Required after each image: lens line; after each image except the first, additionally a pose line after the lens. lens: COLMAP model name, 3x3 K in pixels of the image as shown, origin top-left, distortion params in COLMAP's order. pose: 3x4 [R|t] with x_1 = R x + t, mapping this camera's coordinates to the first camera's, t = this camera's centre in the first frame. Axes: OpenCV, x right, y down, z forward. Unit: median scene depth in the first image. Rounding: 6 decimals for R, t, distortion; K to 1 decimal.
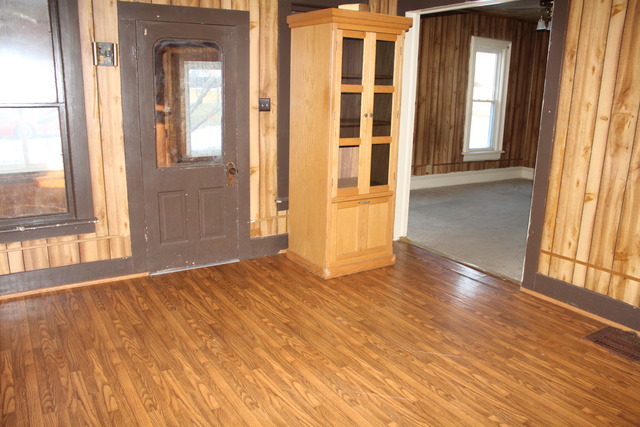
lens RADIAL K [[523.3, 0, 329.4], [0, 523.3, 225.7], [0, 0, 1]] dist [-0.147174, 0.112266]
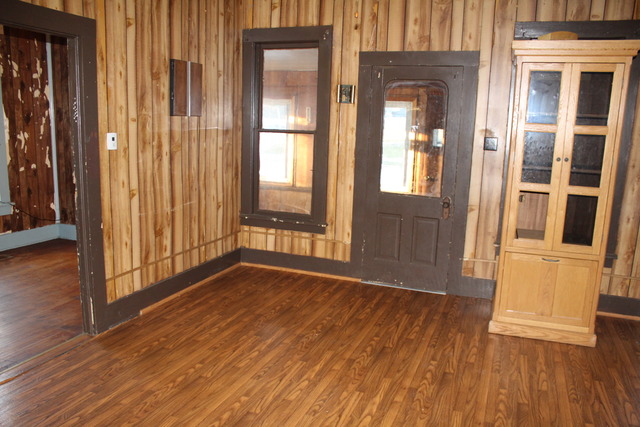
lens RADIAL K [[523.3, 0, 329.4], [0, 523.3, 225.7], [0, 0, 1]] dist [-0.147174, 0.112266]
pose [[0.606274, 0.156300, -0.779745, 0.537622], [-0.229842, 0.973091, 0.016348, -0.031976], [0.761318, 0.169307, 0.625884, 0.206978]]
